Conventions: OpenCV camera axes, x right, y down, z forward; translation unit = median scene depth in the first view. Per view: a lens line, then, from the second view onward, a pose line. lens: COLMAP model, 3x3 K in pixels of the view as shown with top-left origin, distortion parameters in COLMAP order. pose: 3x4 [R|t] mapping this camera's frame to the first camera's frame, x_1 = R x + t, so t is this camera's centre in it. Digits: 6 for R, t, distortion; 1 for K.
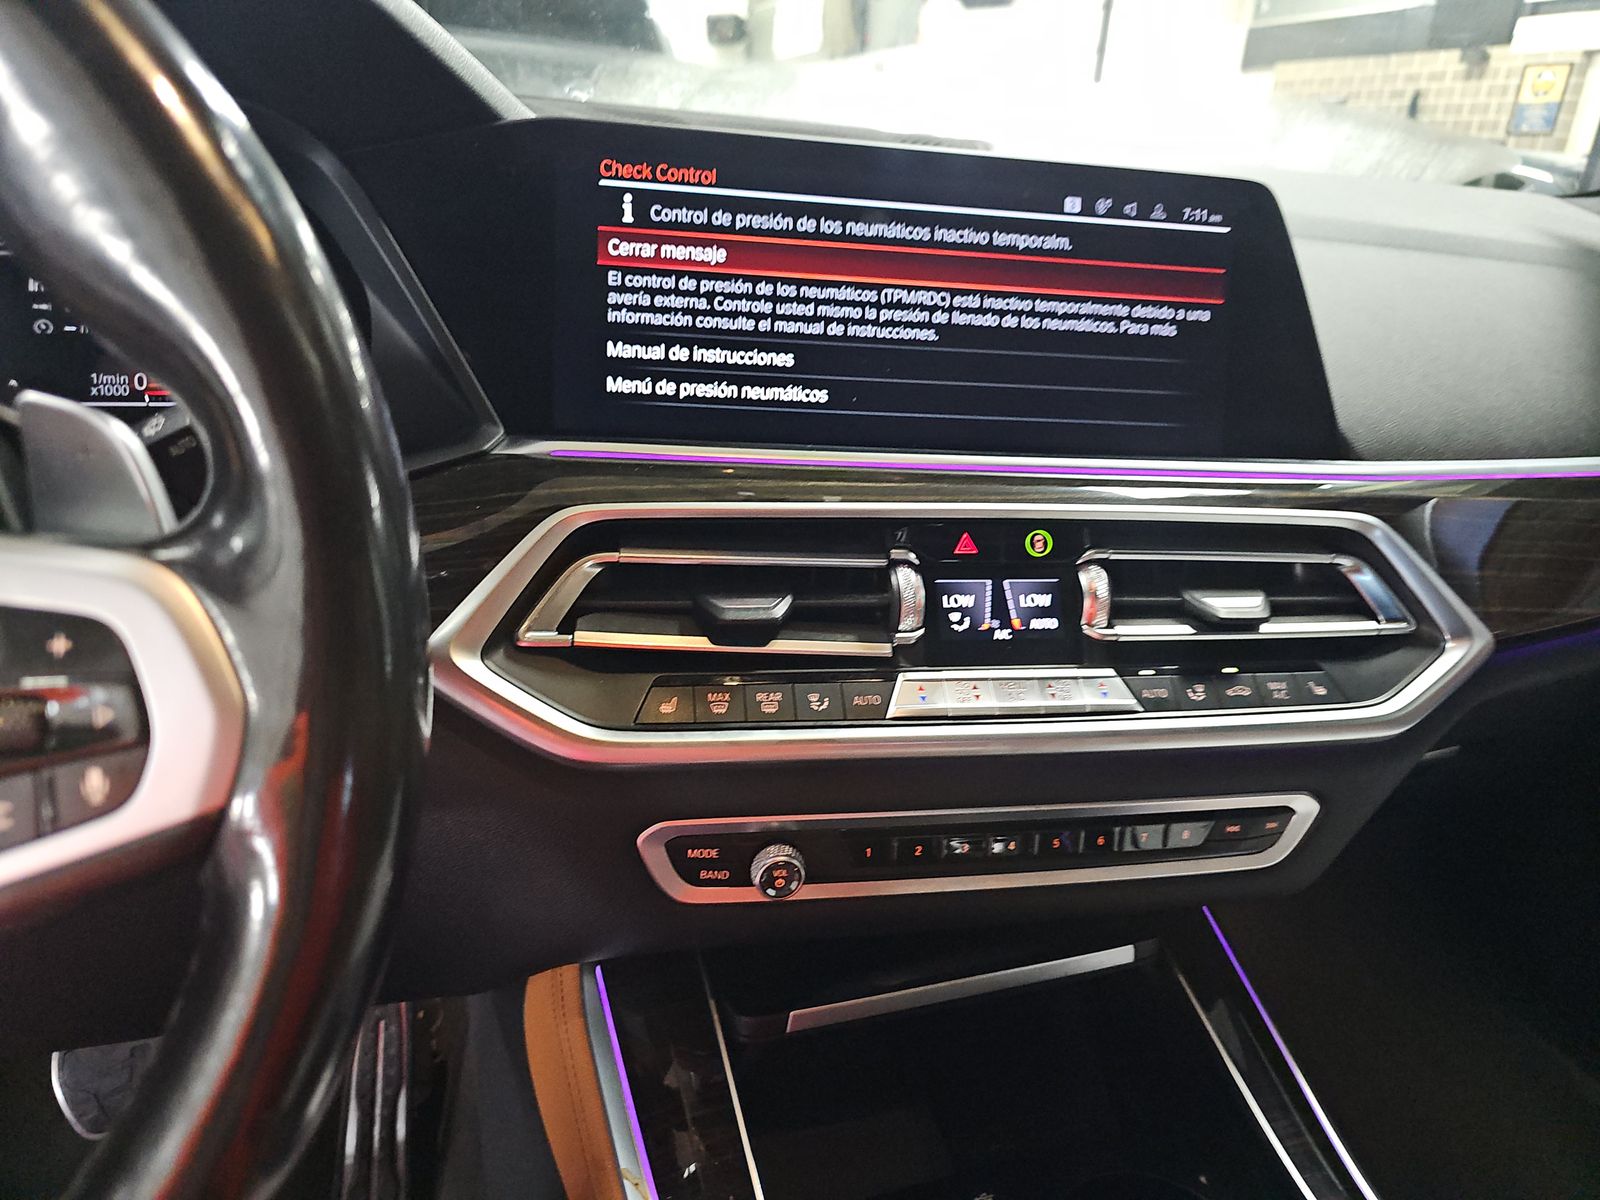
lens RADIAL K [[1073.9, 0, 788.4], [0, 1073.9, 603.8], [0, 0, 1]] dist [0.035038, -0.023143]
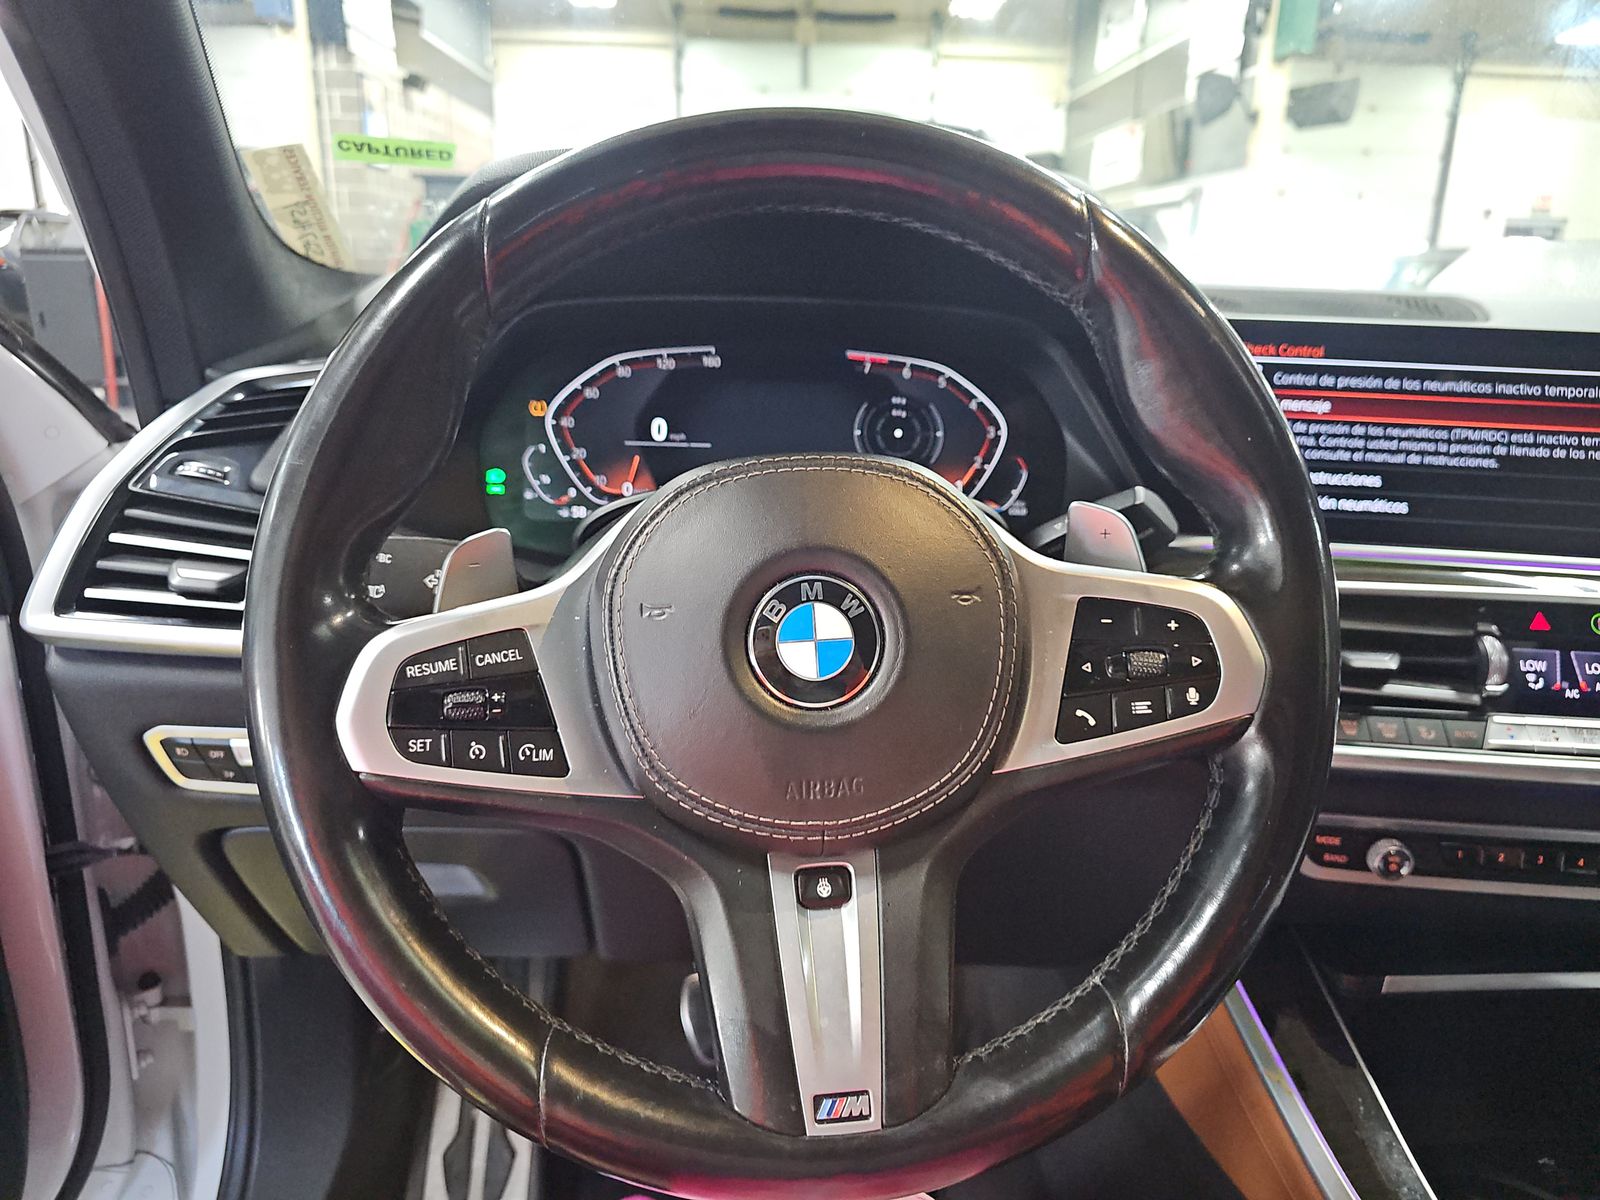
lens RADIAL K [[1073.9, 0, 808.3], [0, 1073.9, 592.5], [0, 0, 1]] dist [0.035038, -0.023143]
pose [[0.969358, 0.033743, -0.243325, -0.354768], [-0.060873, 0.992623, -0.104854, 0.095587], [0.237992, 0.116453, 0.964261, -0.455168]]
